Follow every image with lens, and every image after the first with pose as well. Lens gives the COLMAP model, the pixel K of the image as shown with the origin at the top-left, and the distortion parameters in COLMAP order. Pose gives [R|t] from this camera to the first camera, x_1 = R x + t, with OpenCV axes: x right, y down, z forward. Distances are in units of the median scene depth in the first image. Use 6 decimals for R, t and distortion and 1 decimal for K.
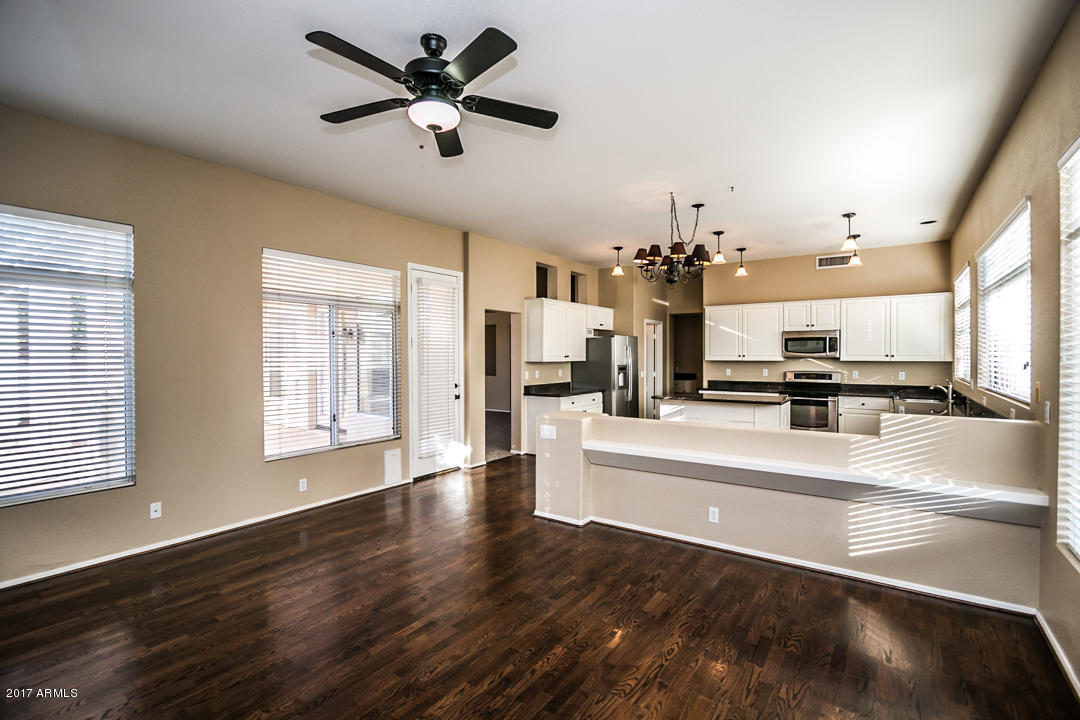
lens RADIAL K [[490.8, 0, 540.0], [0, 490.8, 360.0], [0, 0, 1]] dist [-0.007424, -0.000255]
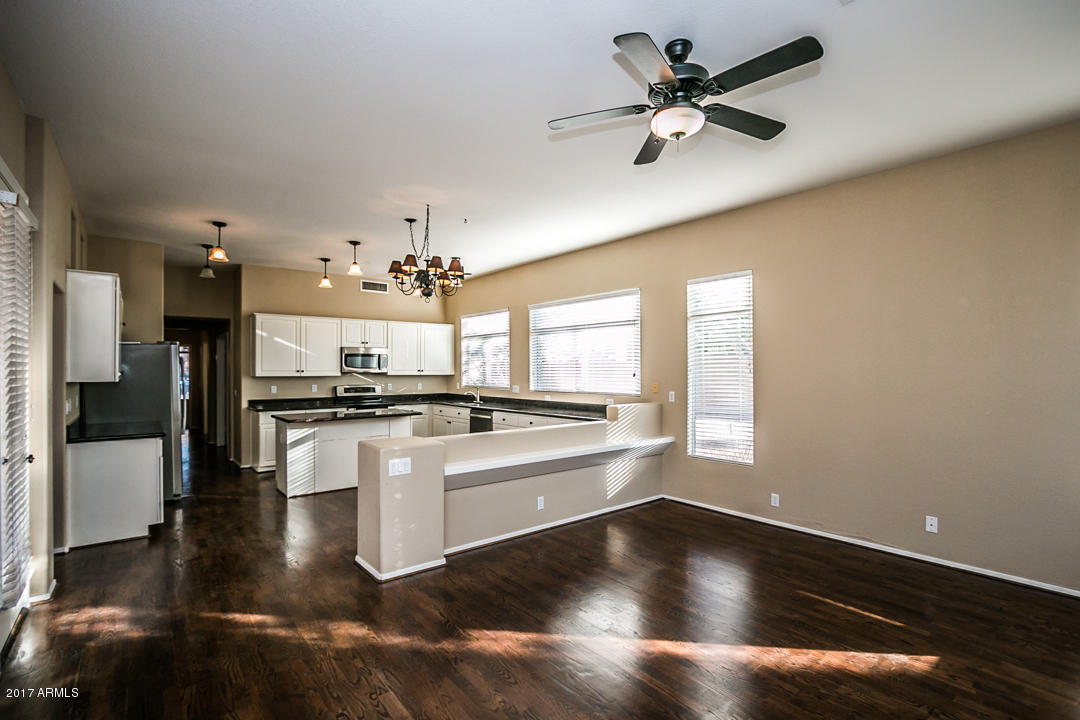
lens RADIAL K [[502.8, 0, 540.0], [0, 502.8, 366.1], [0, 0, 1]] dist [-0.003268, -0.000341]
pose [[0.272628, 0.007858, 0.962088, -0.419297], [0.012543, 0.999853, -0.011721, -0.001297], [-0.962038, 0.015263, 0.272489, 0.334924]]
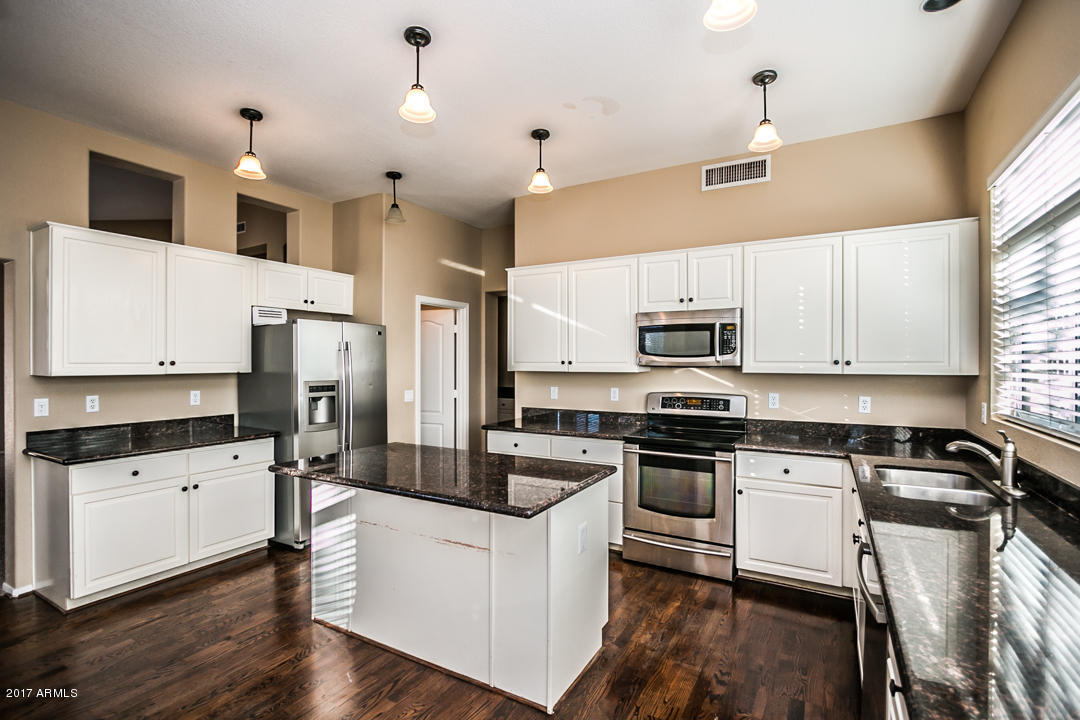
lens RADIAL K [[502.8, 0, 540.0], [0, 502.8, 366.1], [0, 0, 1]] dist [-0.003268, -0.000341]
pose [[0.995365, 0.000612, 0.096171, 0.368080], [-0.000493, 0.999999, -0.001258, -0.004352], [-0.096172, 0.001205, 0.995364, 0.528883]]
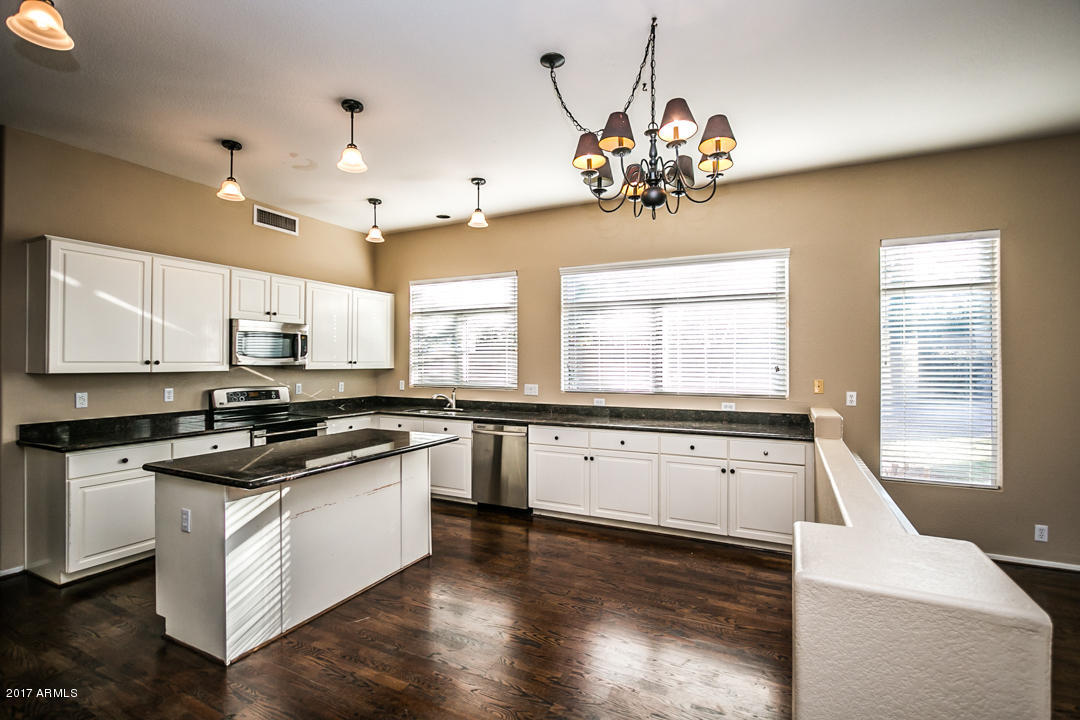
lens RADIAL K [[490.8, 0, 540.0], [0, 490.8, 360.0], [0, 0, 1]] dist [-0.007424, -0.000255]
pose [[-0.149053, 0.005909, 0.988812, -0.115933], [0.010106, 0.999939, -0.004453, -0.005367], [-0.988778, 0.009329, -0.149103, 0.774382]]
